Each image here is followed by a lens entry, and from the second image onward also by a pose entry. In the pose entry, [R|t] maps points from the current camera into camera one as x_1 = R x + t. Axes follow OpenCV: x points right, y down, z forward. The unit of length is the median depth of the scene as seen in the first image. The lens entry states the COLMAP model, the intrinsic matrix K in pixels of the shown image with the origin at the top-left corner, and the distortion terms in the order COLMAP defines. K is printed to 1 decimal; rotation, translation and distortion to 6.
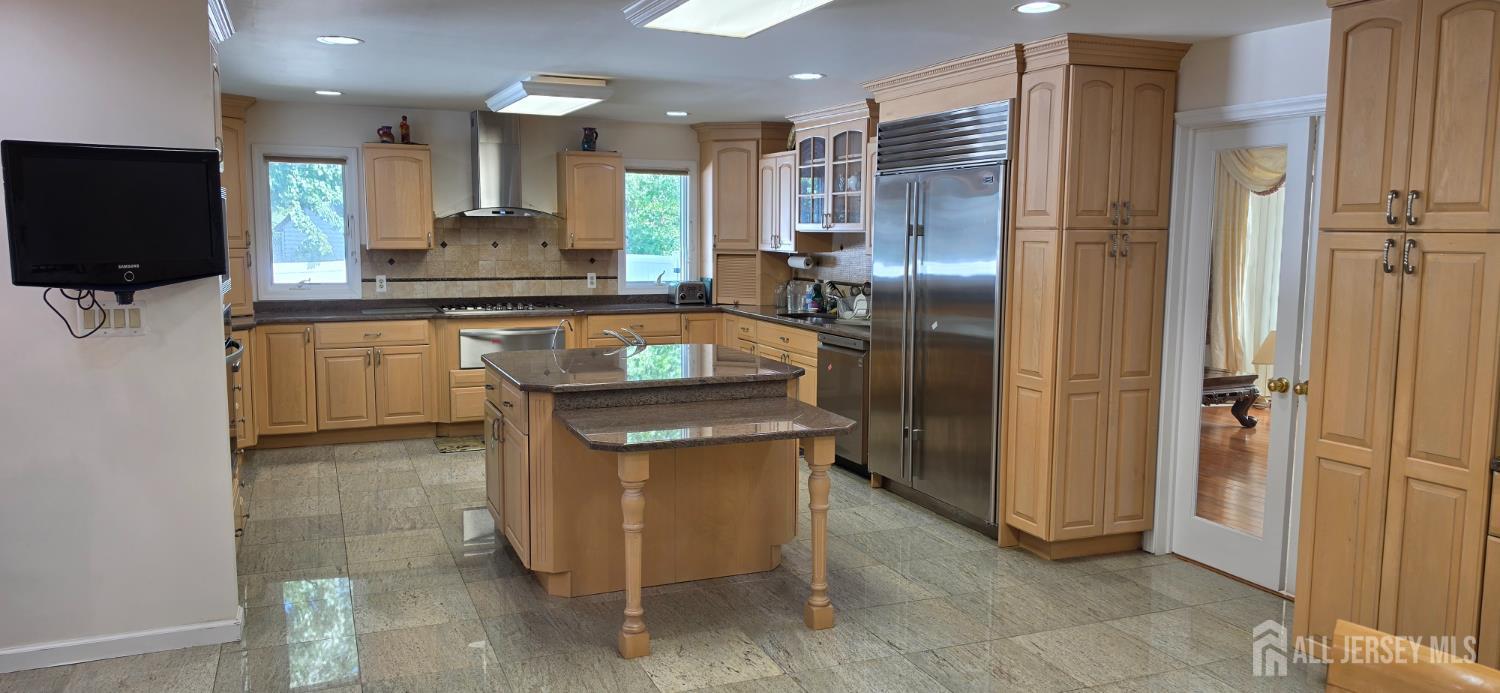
lens RADIAL K [[1045.1, 0, 749.4], [0, 1045.1, 343.5], [0, 0, 1]] dist [0.108872, -0.195337]
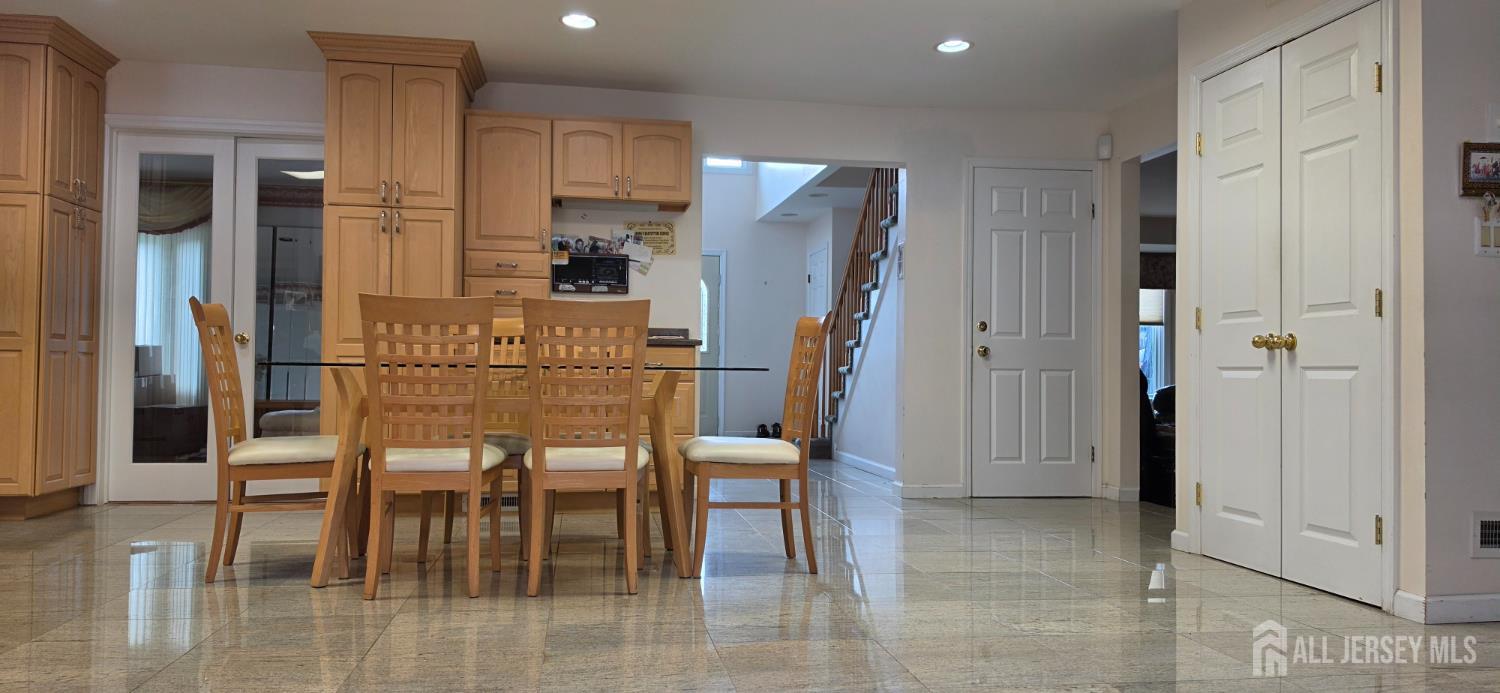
lens RADIAL K [[1045.1, 0, 749.4], [0, 1045.1, 343.5], [0, 0, 1]] dist [0.108872, -0.195337]
pose [[0.230560, 0.021867, 0.972812, -0.353680], [0.098033, 0.994139, -0.045580, 0.098418], [-0.968107, 0.105877, 0.227065, 0.048455]]
